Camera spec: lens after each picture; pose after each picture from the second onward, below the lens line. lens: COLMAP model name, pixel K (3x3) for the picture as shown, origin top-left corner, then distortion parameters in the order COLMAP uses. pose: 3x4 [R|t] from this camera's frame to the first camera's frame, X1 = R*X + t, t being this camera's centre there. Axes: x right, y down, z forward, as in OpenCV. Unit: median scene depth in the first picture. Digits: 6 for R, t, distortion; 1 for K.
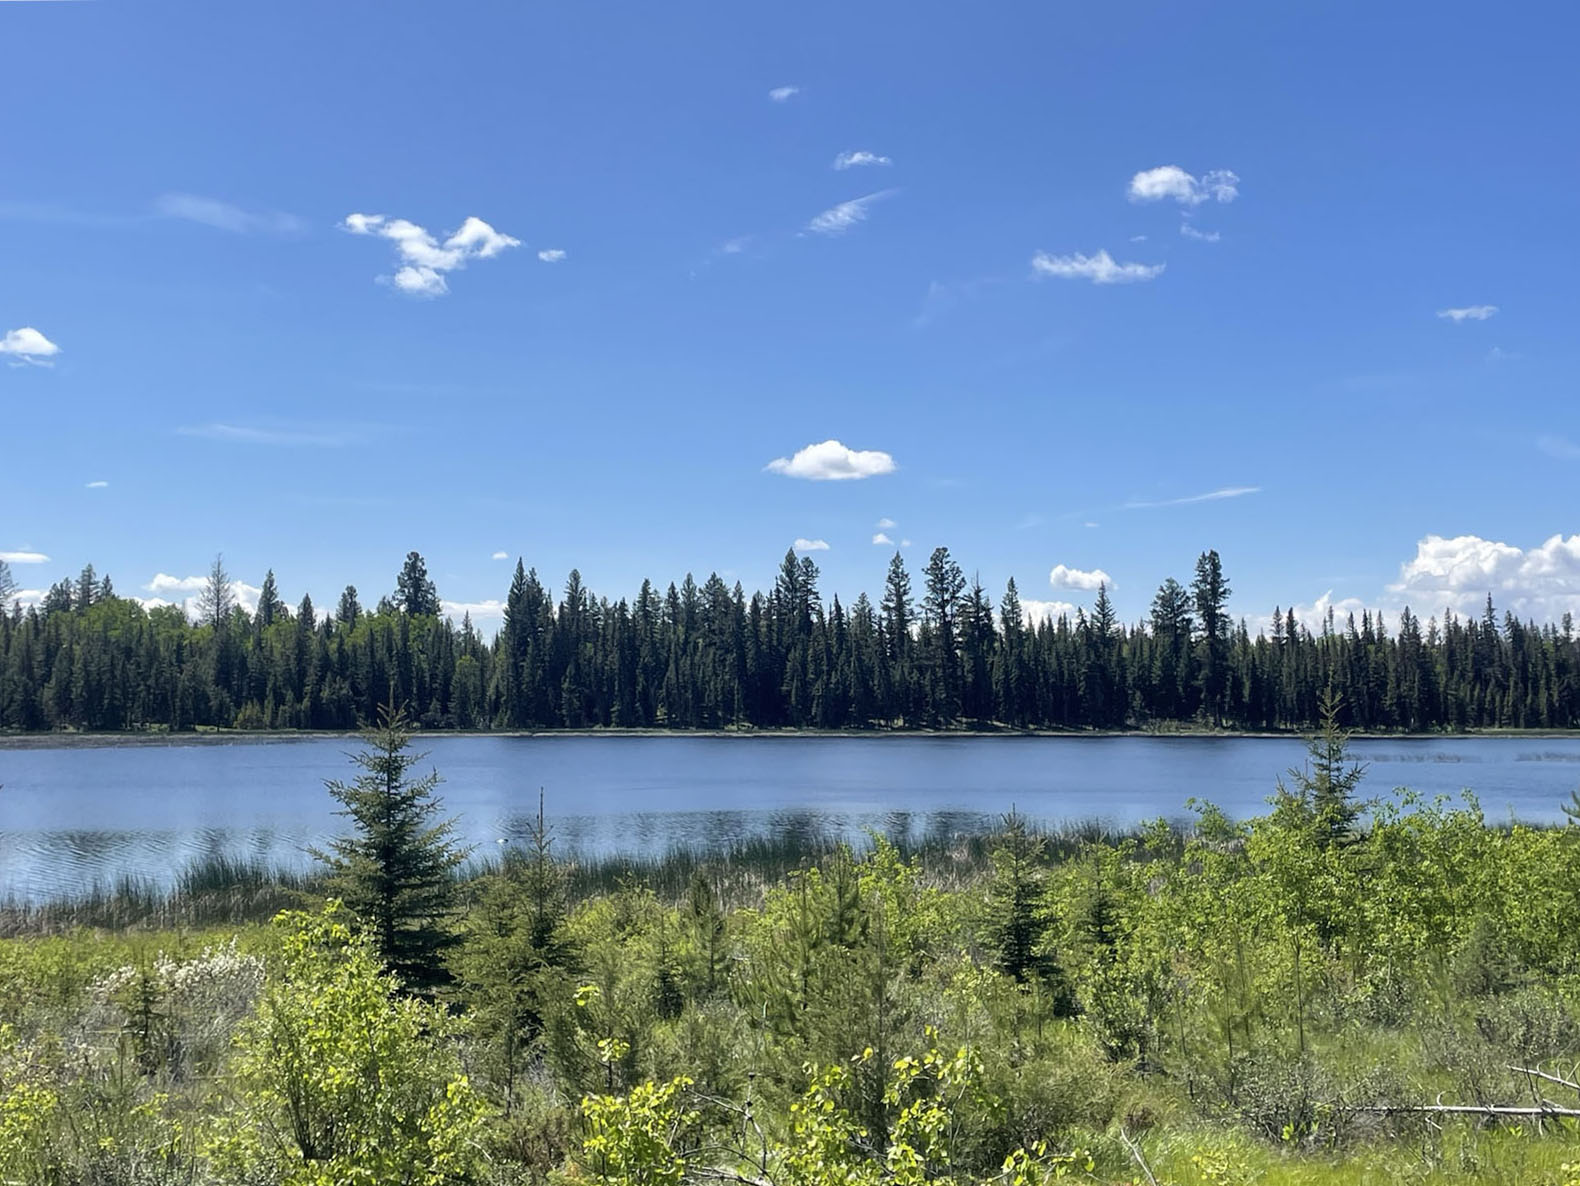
lens RADIAL K [[2050.0, 0, 845.0], [0, 2050.0, 591.6], [0, 0, 1]] dist [0.082225, 0.000000]
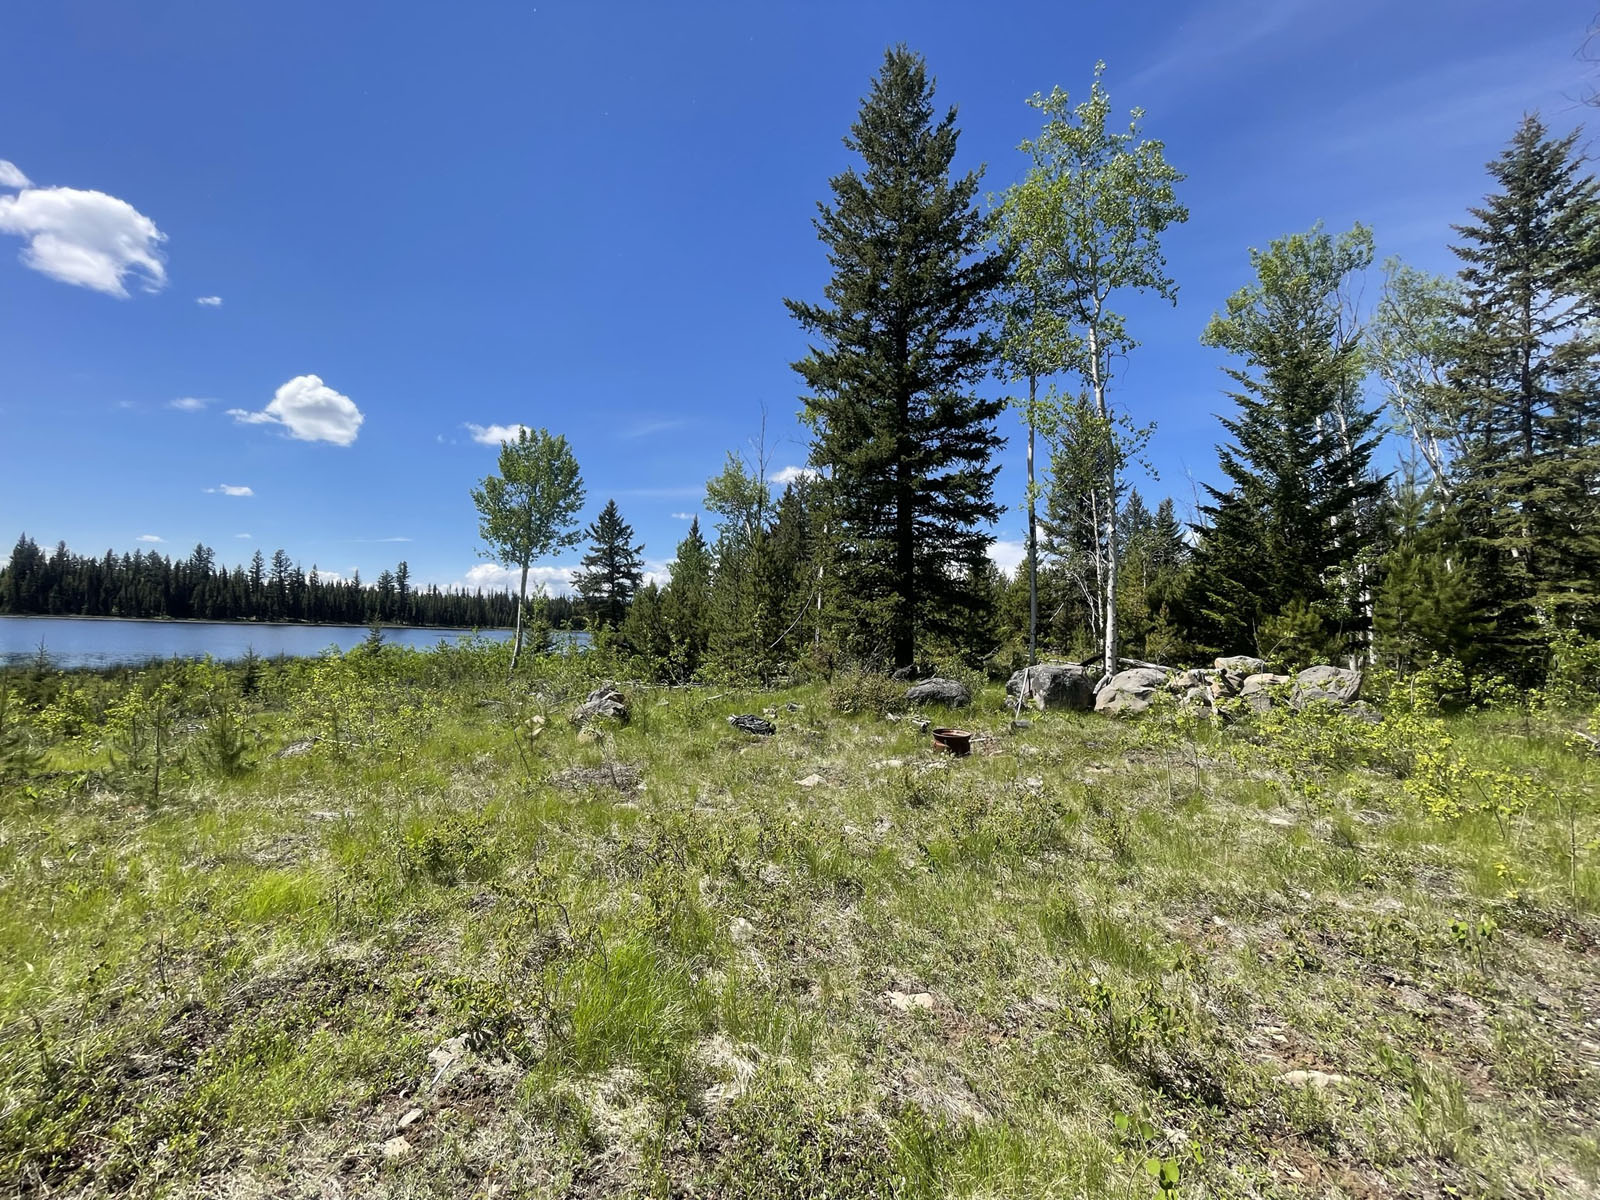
lens RADIAL K [[652.0, 0, 803.5], [0, 652.0, 598.3], [0, 0, 1]] dist [0.000104, -0.000052]
pose [[0.749102, 0.060045, 0.659728, 0.002847], [-0.072541, 0.997330, -0.008404, -0.001855], [-0.658471, -0.041561, 0.751458, -0.027676]]
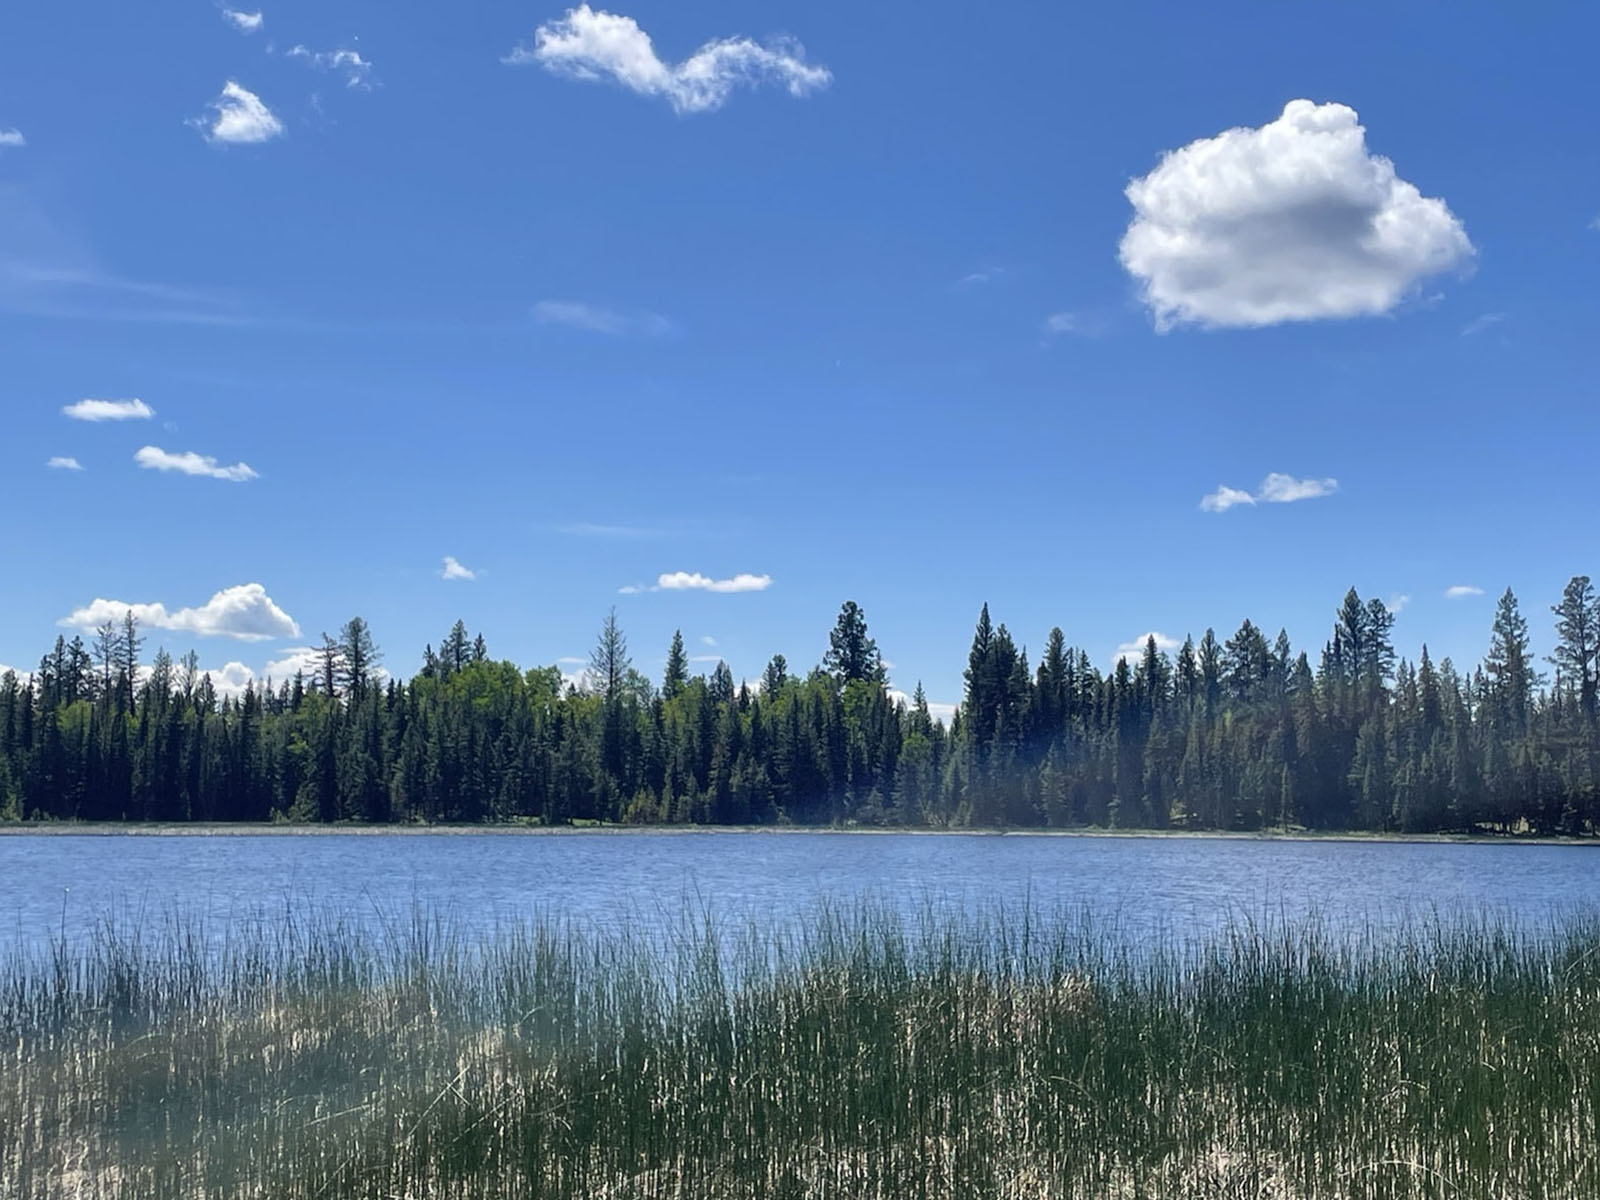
lens RADIAL K [[2458.4, 0, 800.8], [0, 2458.4, 590.1], [0, 0, 1]] dist [0.101969, 0.000000]
pose [[0.972818, -0.014899, -0.231091, -0.015711], [0.006011, 0.999217, -0.039115, 0.014242], [0.231493, 0.036662, 0.972146, 0.109358]]
